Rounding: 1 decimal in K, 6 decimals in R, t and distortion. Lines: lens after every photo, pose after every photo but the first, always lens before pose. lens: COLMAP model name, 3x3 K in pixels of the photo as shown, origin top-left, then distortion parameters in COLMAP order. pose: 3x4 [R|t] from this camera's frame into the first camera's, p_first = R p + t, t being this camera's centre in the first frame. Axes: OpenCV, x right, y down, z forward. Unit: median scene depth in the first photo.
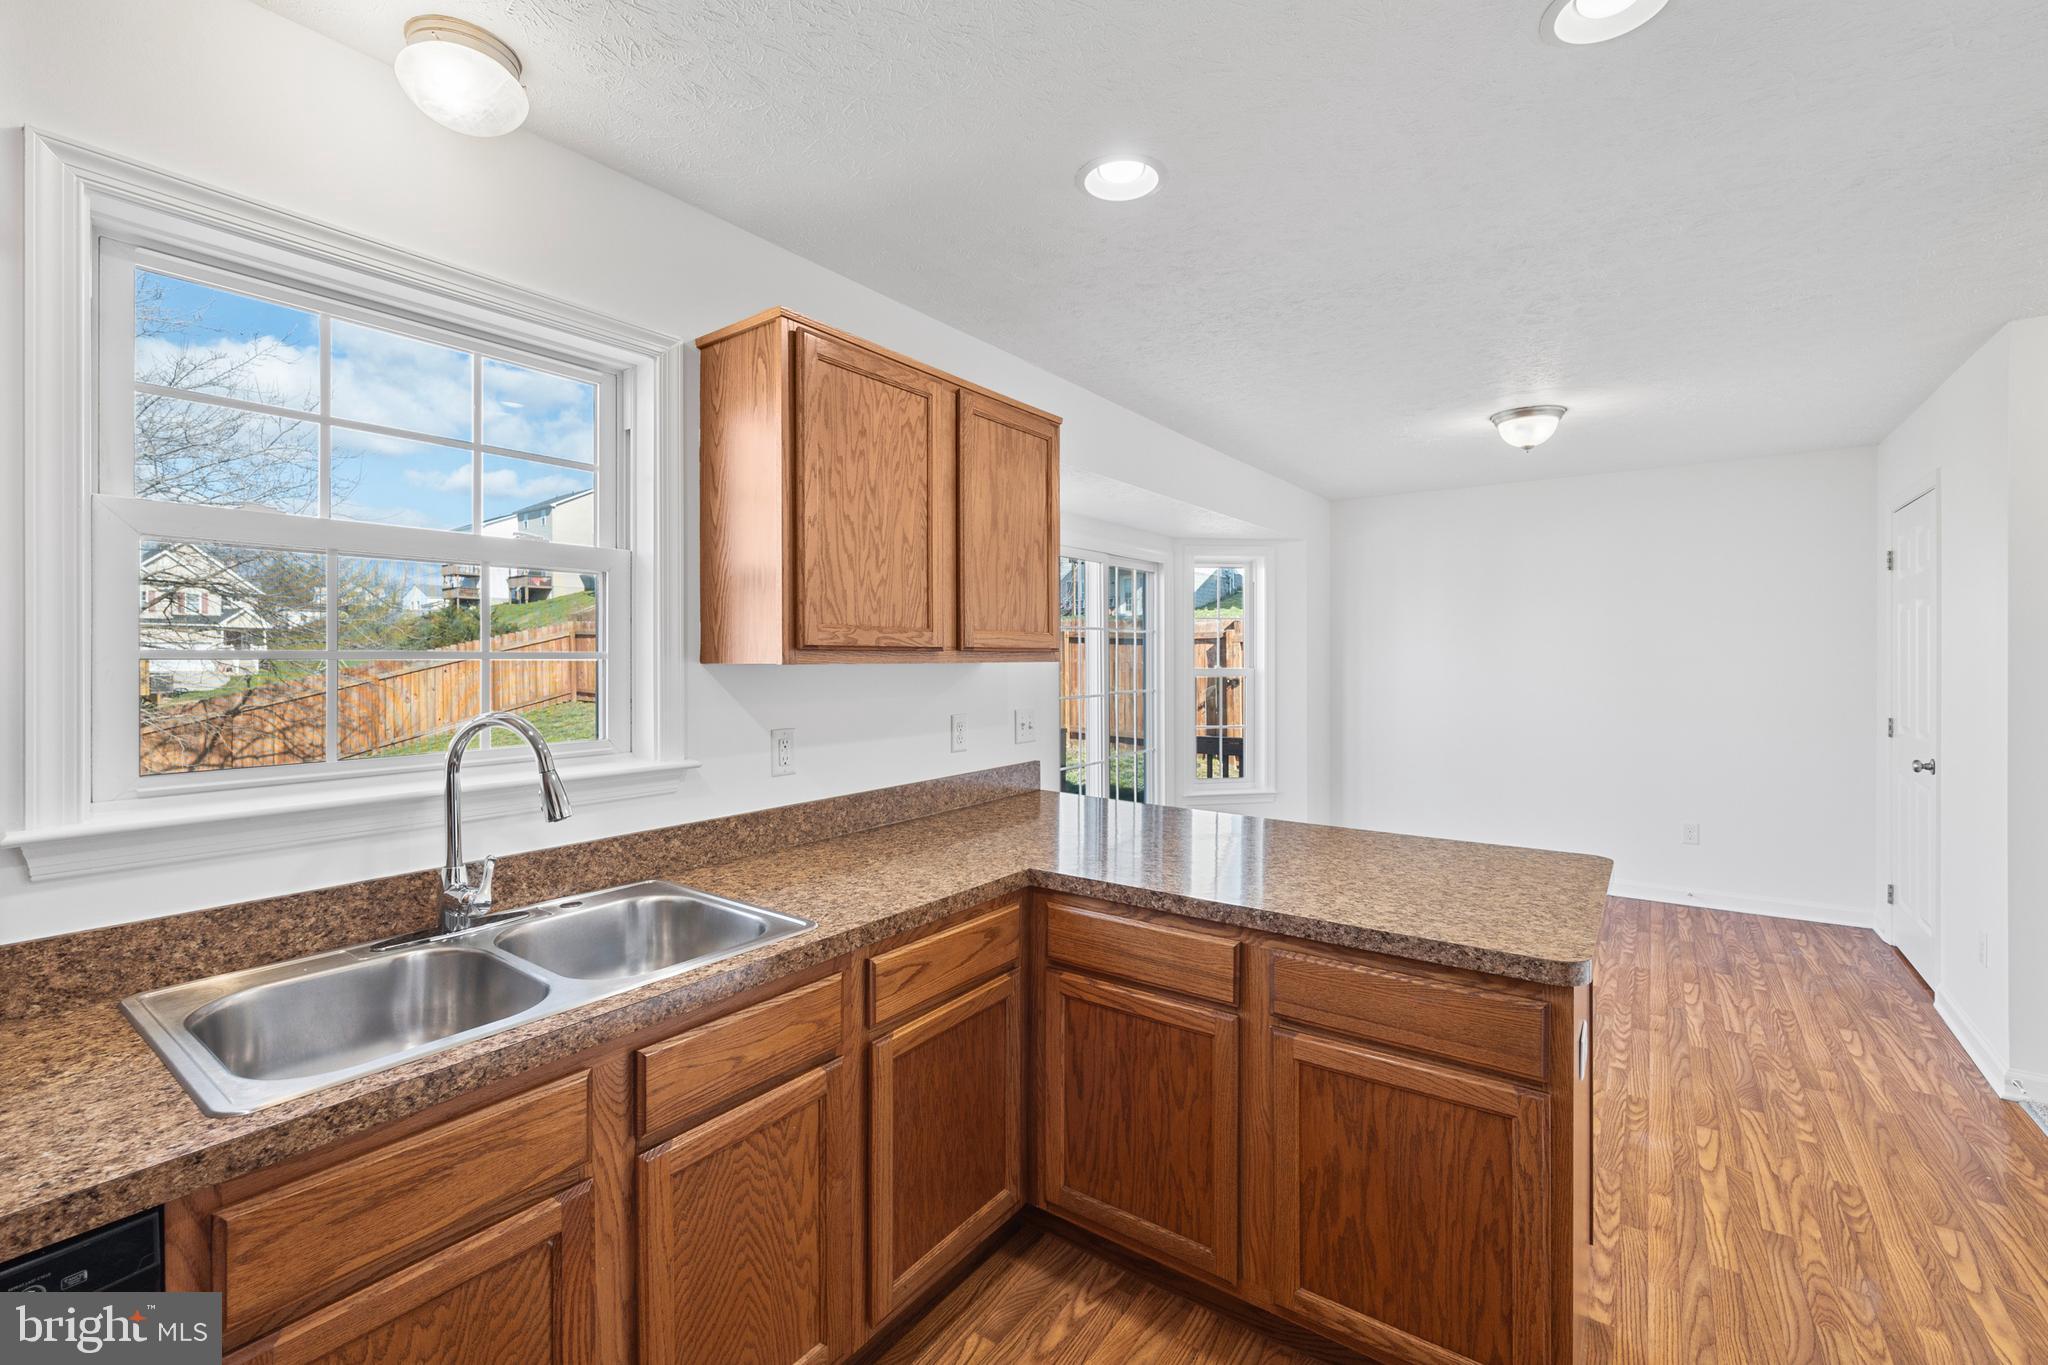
lens RADIAL K [[812.4, 0, 1108.1], [0, 812.4, 658.5], [0, 0, 1]] dist [-0.005981, -0.000148]
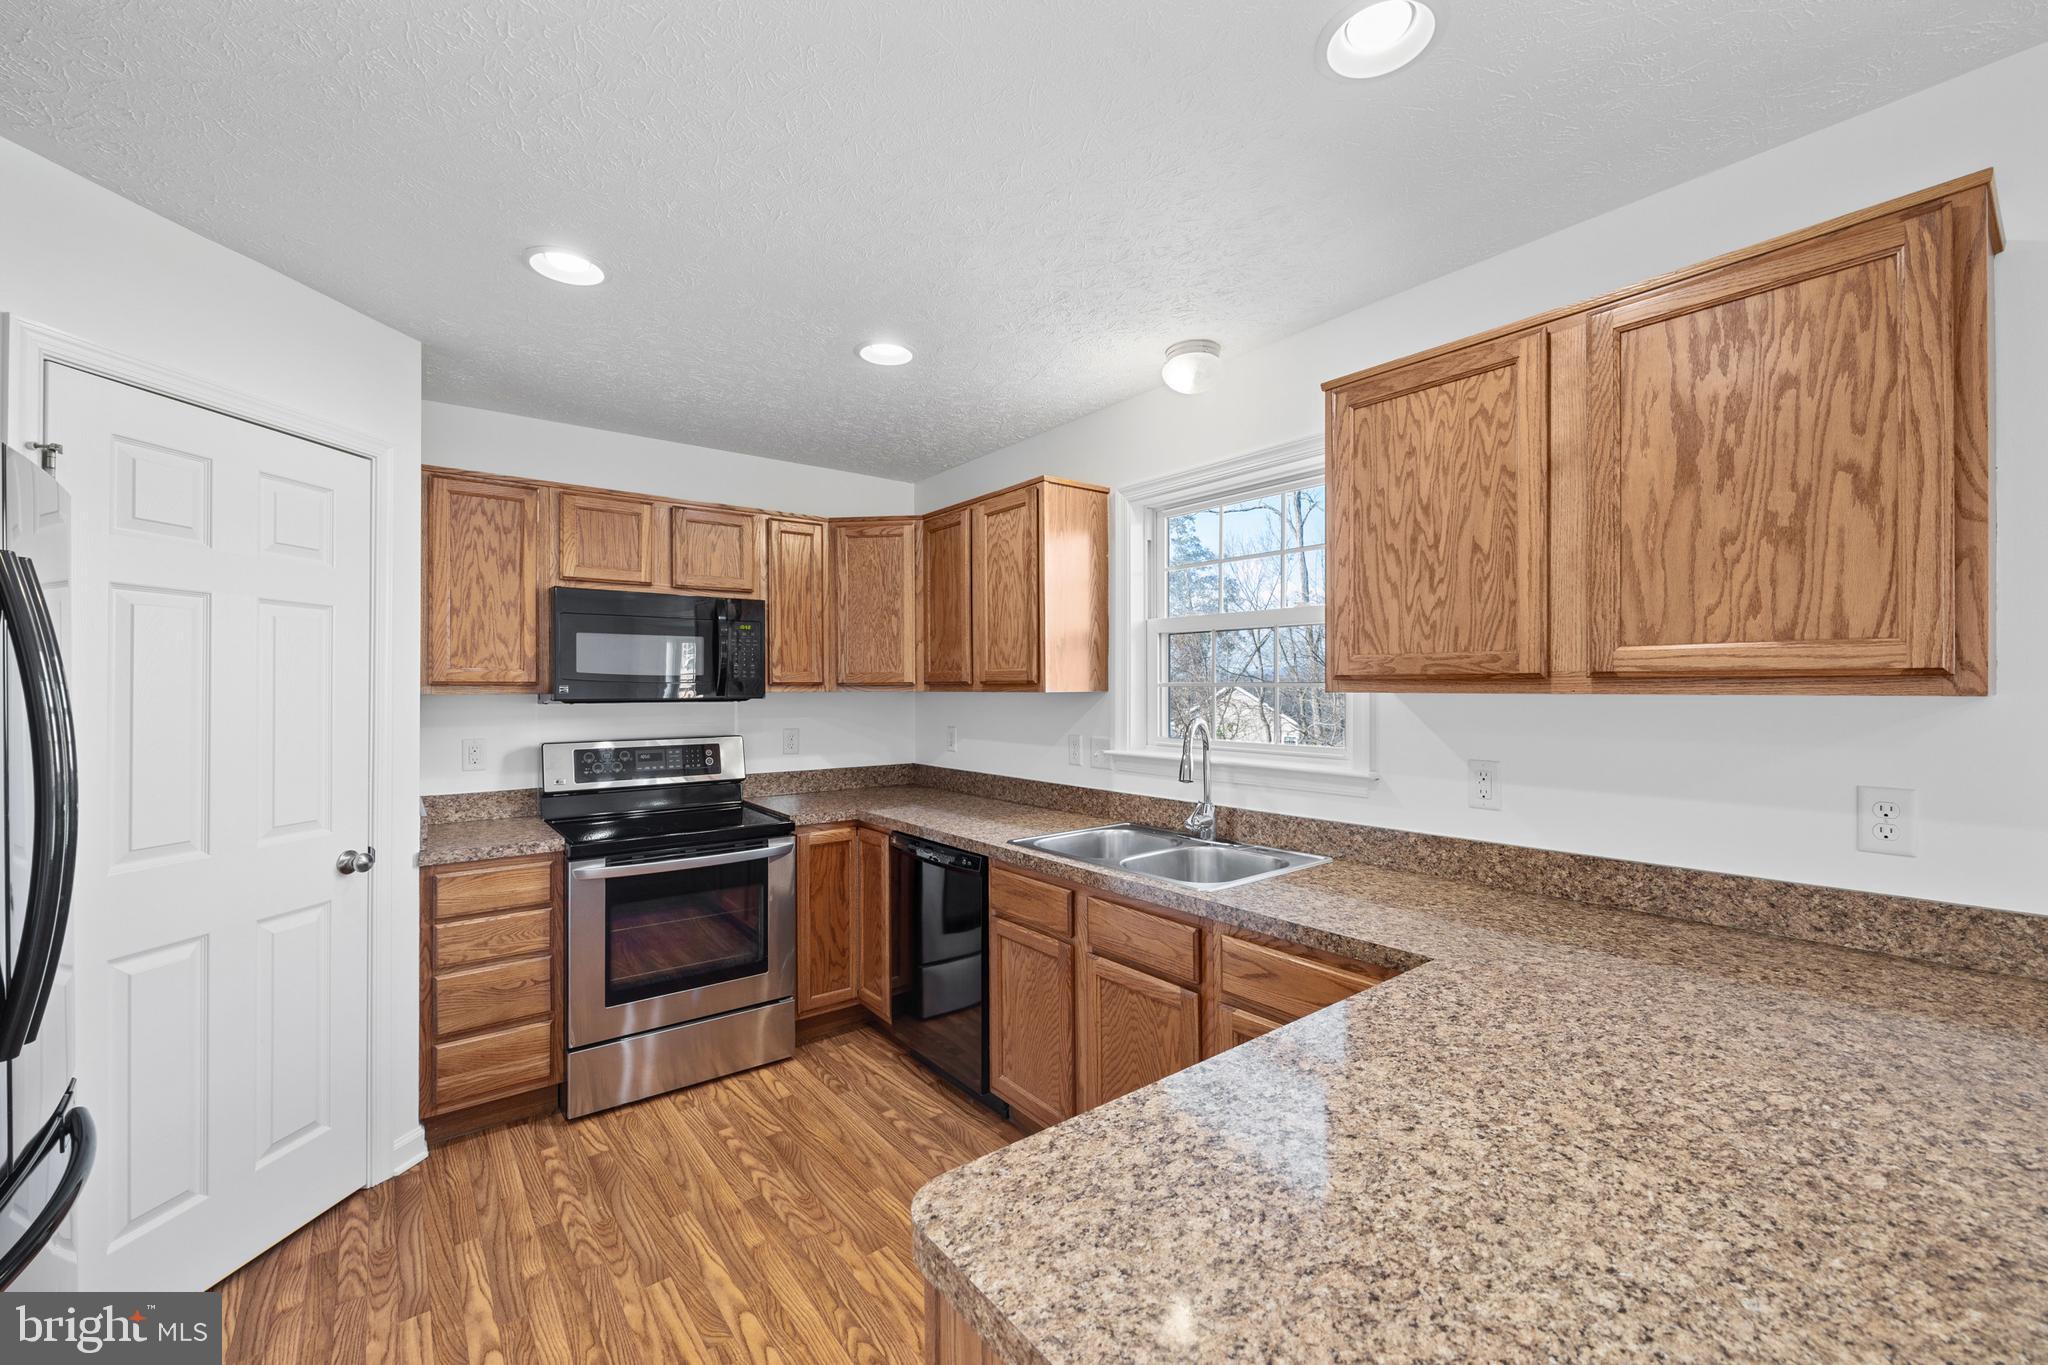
lens RADIAL K [[812.4, 0, 1028.6], [0, 812.4, 687.0], [0, 0, 1]] dist [-0.005981, -0.000148]
pose [[-0.296564, -0.000793, -0.955013, 0.728926], [-0.002261, 0.999997, -0.000128, 0.000564], [0.955010, 0.002122, -0.296565, 0.827732]]
